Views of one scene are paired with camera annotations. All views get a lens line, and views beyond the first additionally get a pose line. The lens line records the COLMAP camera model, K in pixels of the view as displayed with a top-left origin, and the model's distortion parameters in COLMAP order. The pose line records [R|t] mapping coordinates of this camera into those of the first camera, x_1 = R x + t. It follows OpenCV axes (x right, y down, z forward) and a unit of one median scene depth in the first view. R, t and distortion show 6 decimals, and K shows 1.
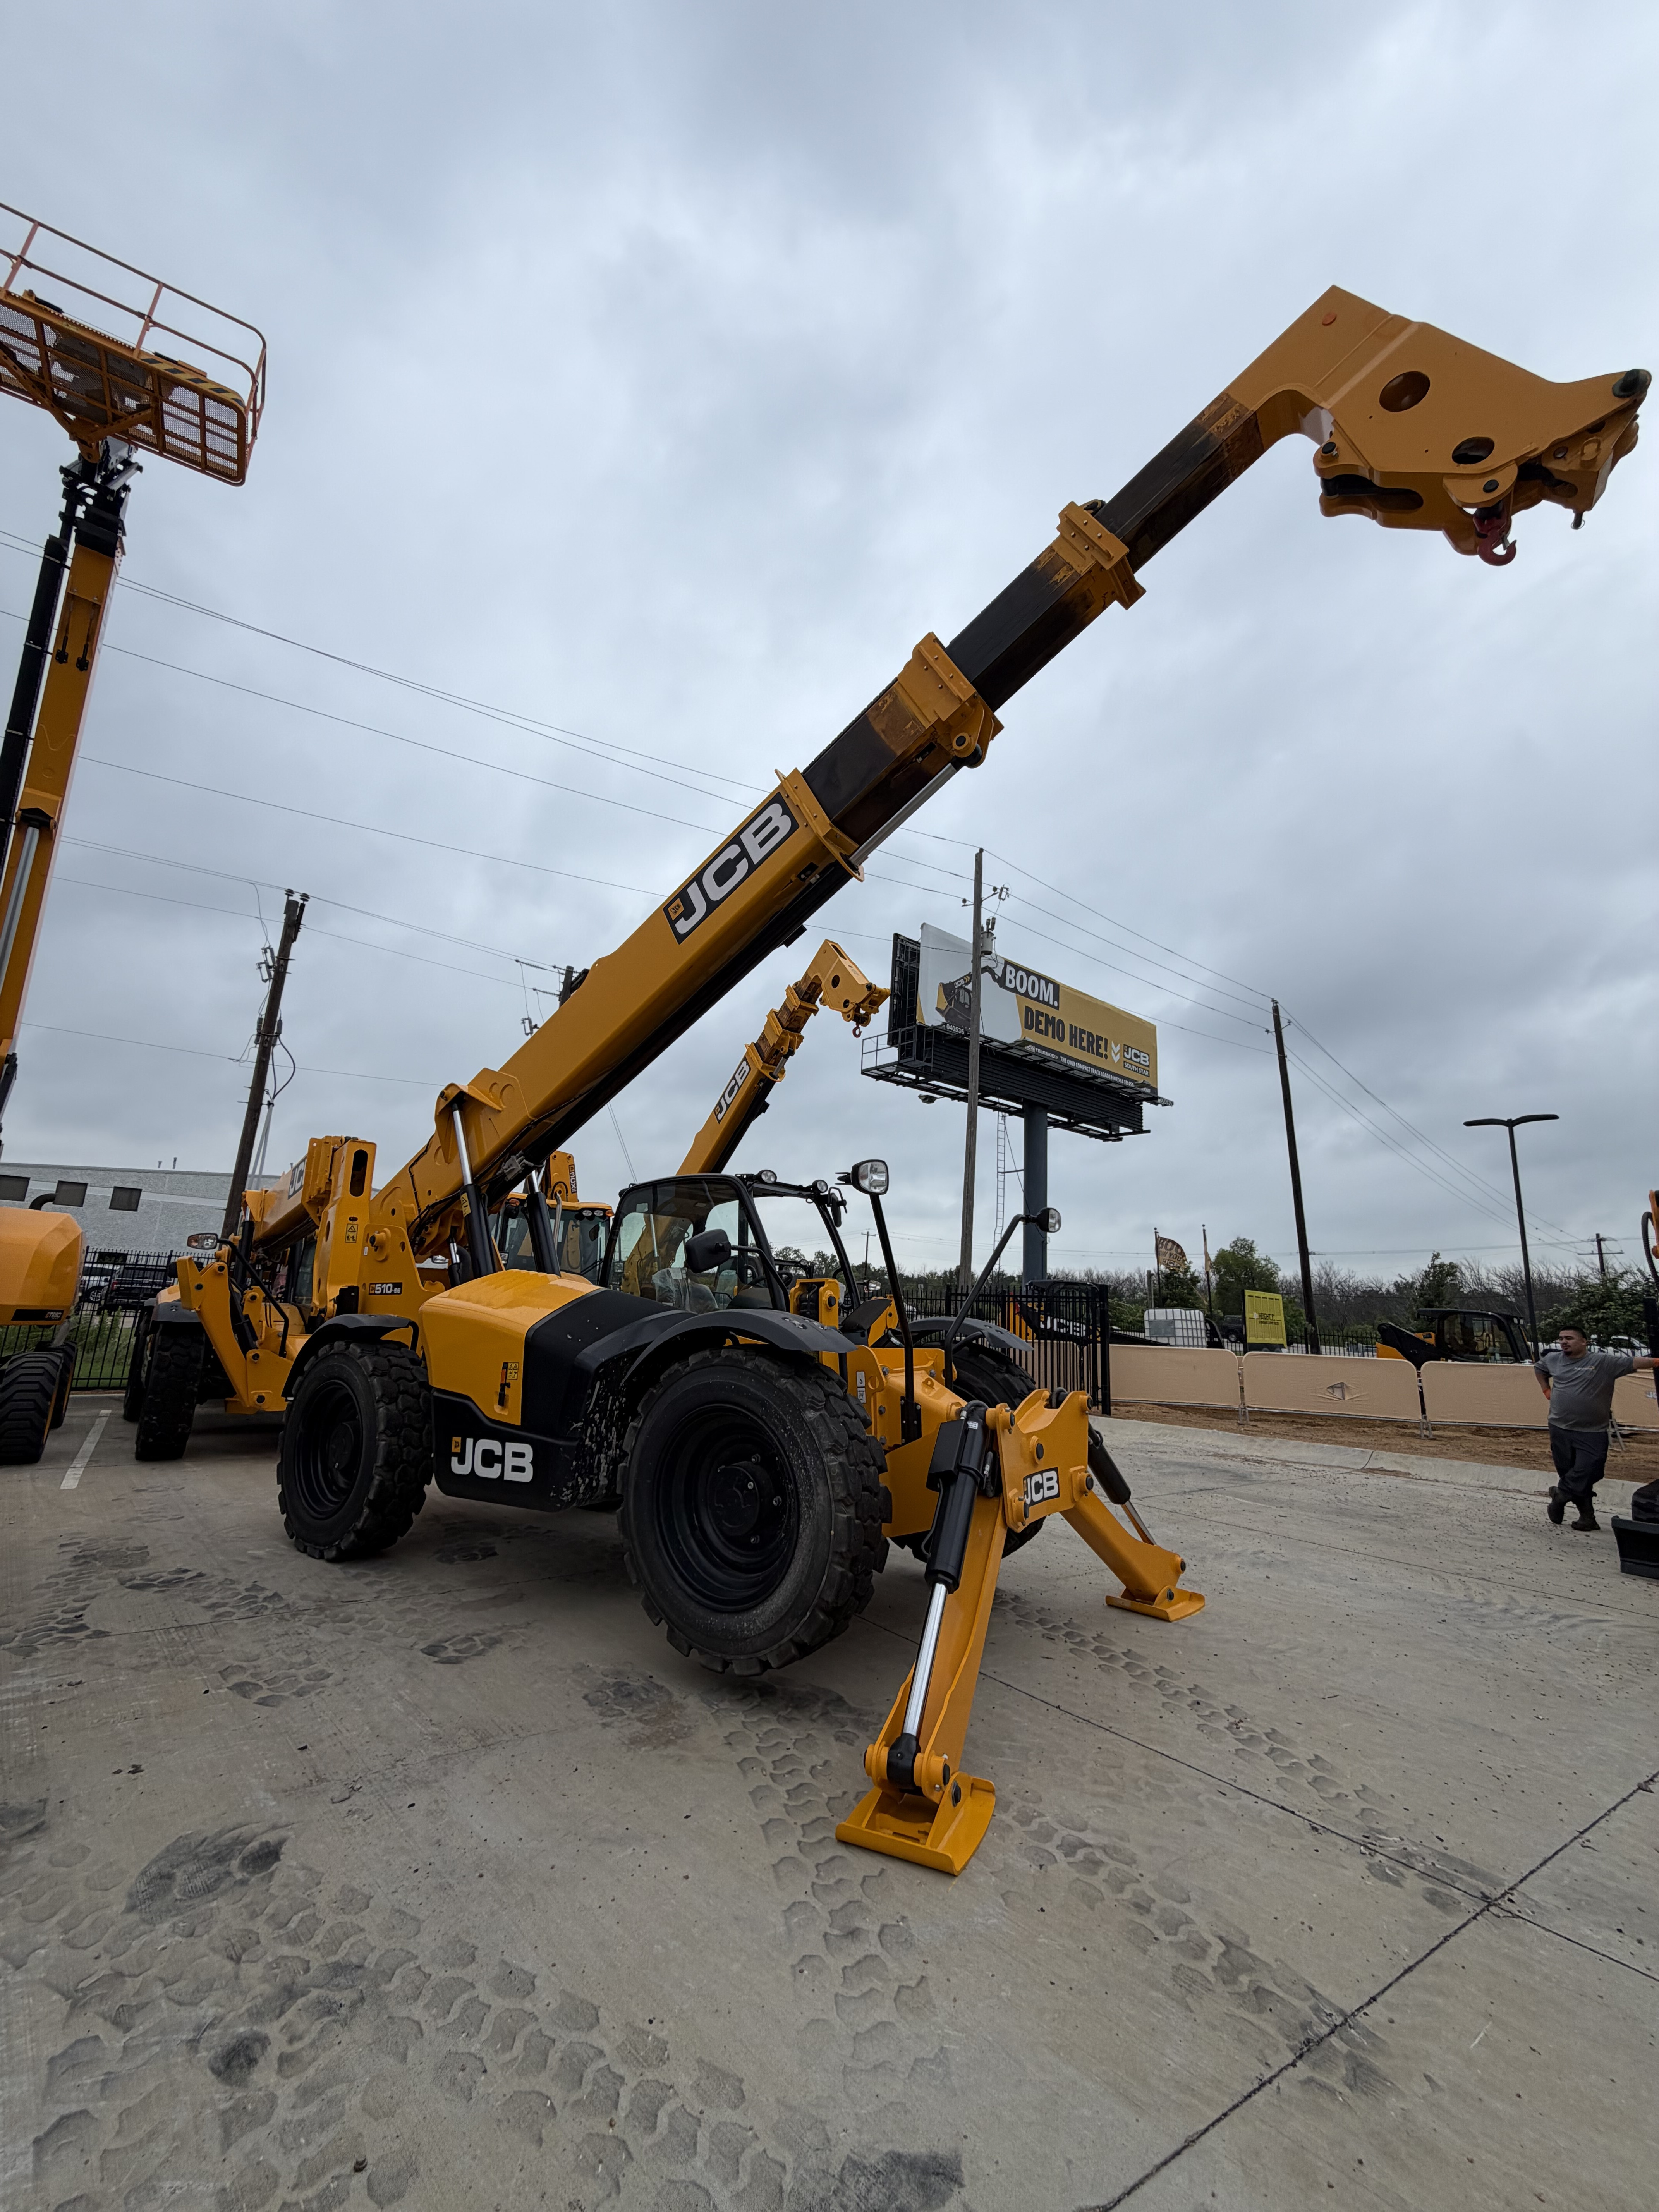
lens RADIAL K [[891.3, 0, 826.4], [0, 891.3, 1106.7], [0, 0, 1]] dist [-0.001140, -0.000841]
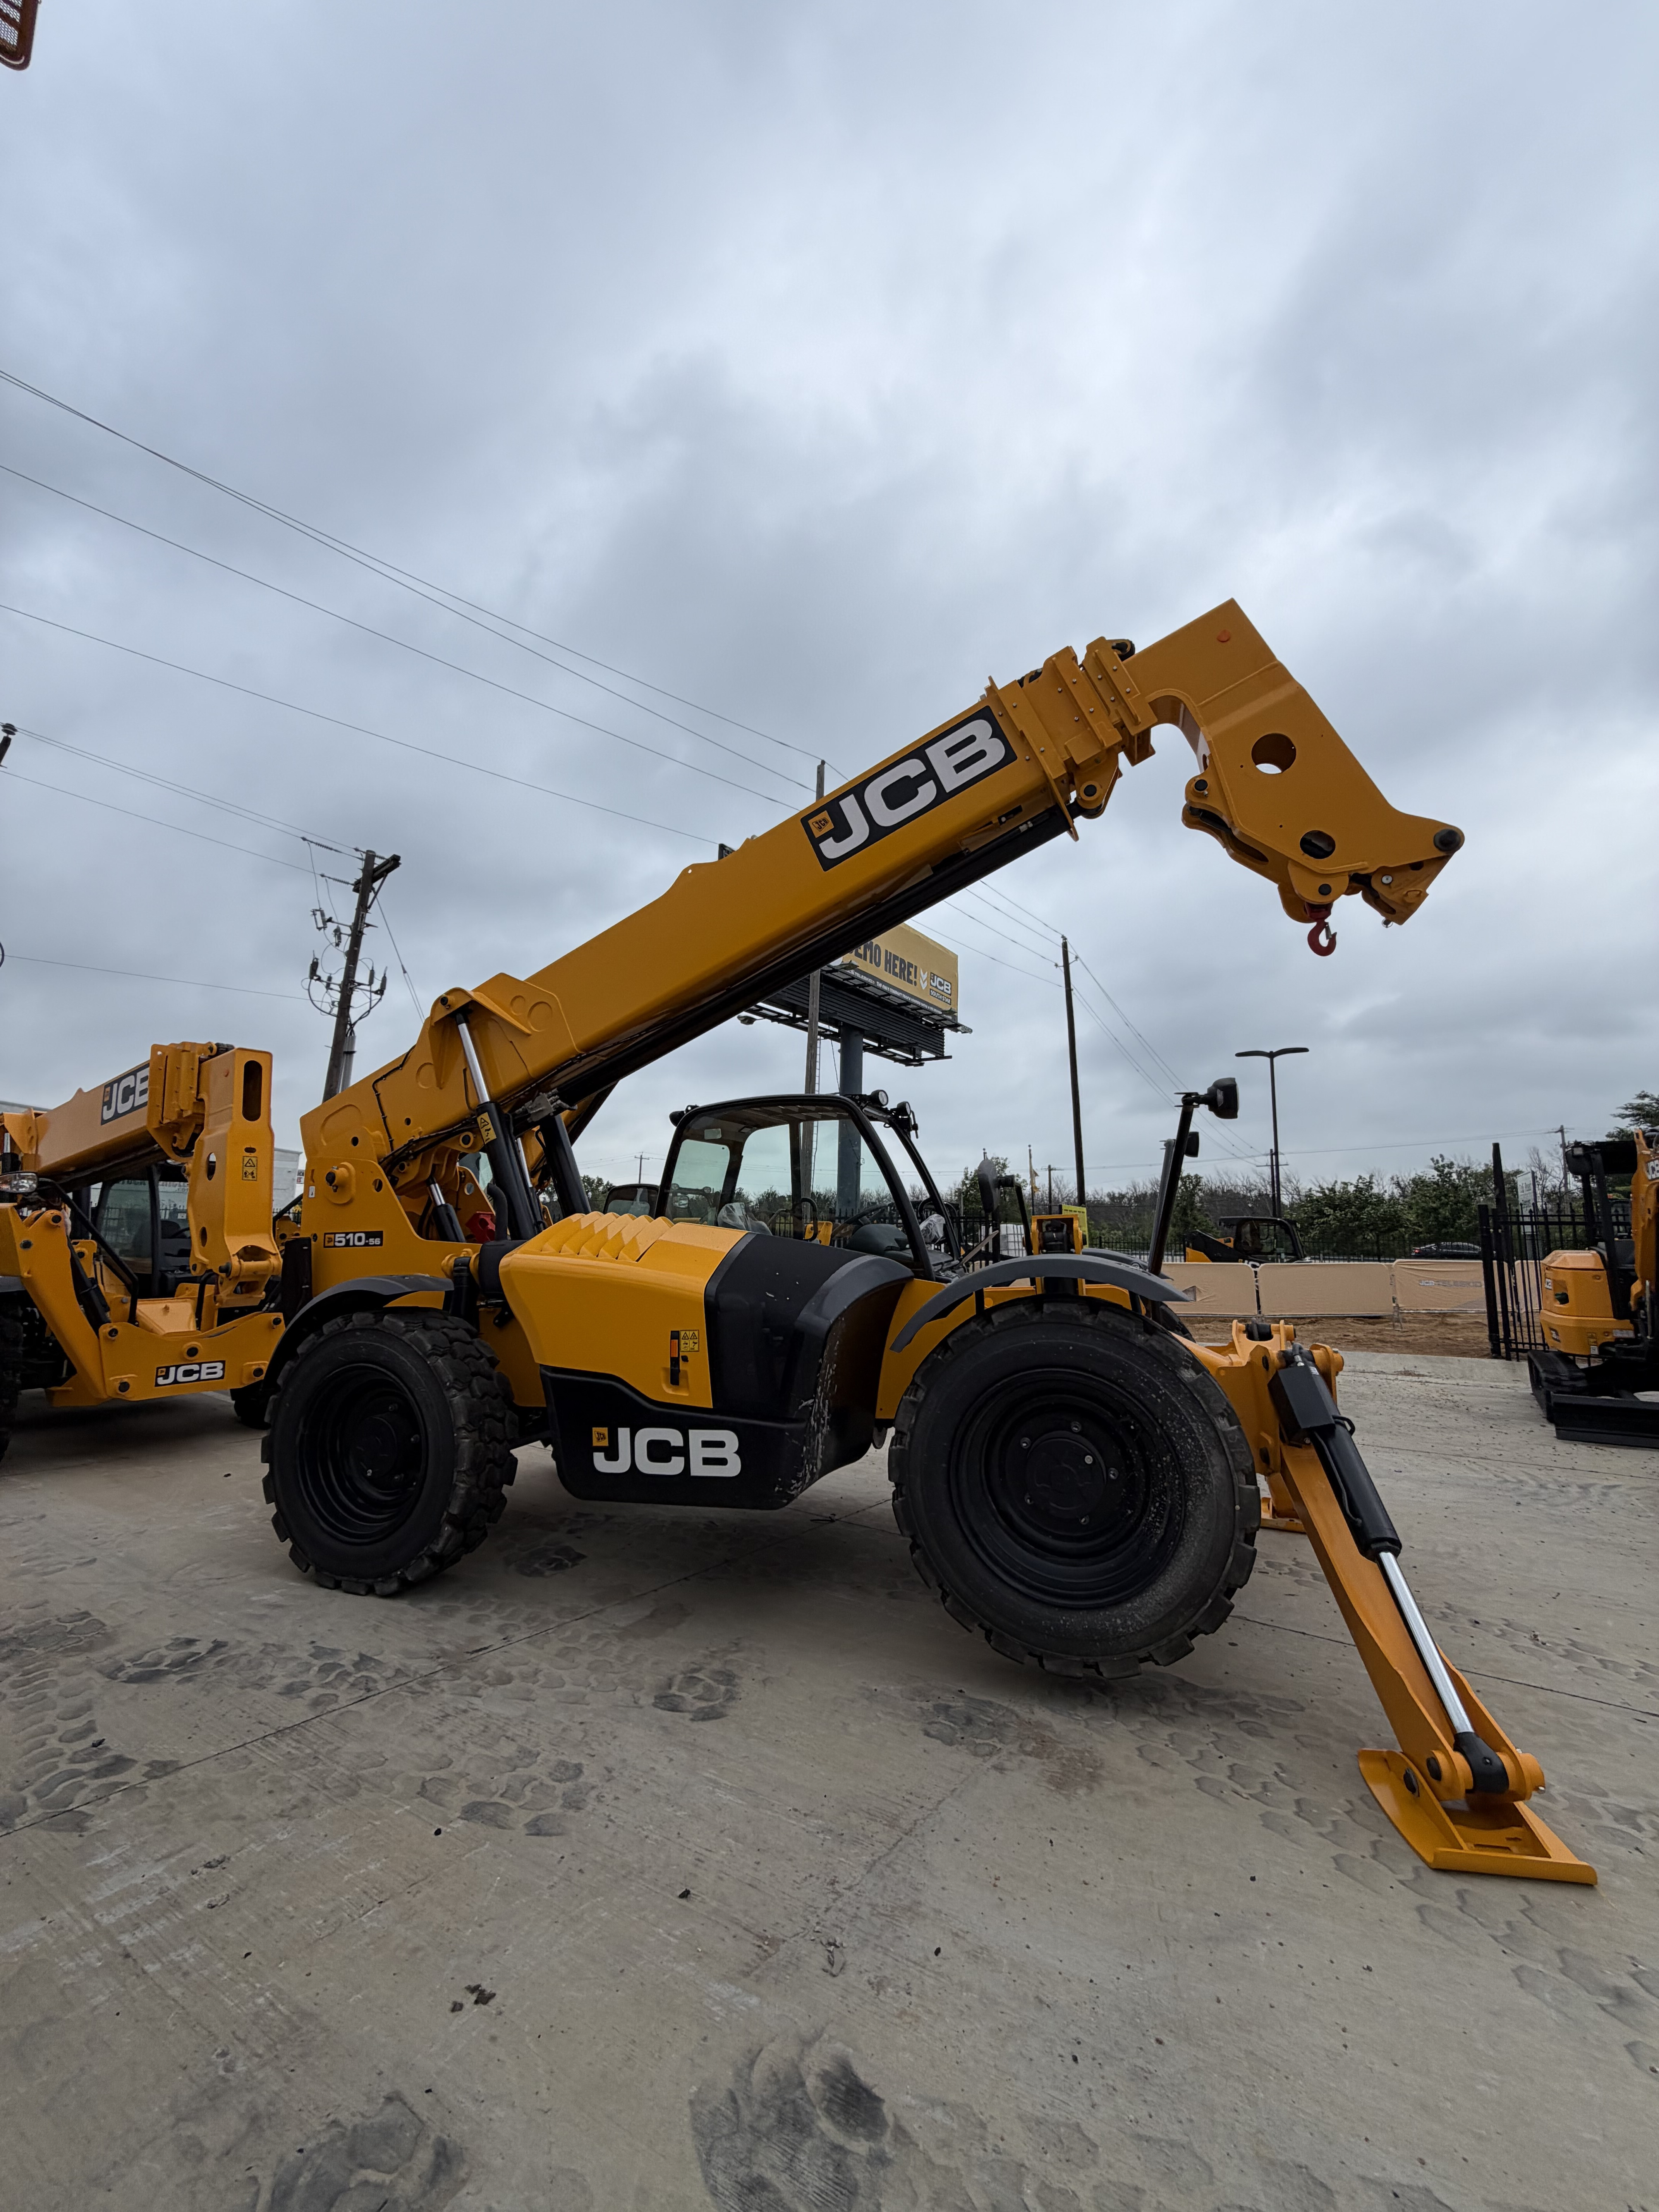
lens RADIAL K [[891.3, 0, 832.8], [0, 891.3, 1107.5], [0, 0, 1]] dist [-0.001140, -0.000841]
pose [[0.963756, 0.001460, 0.266783, -0.346210], [-0.024696, 0.996180, 0.083763, 0.016682], [-0.265641, -0.087315, 0.960110, 0.177845]]
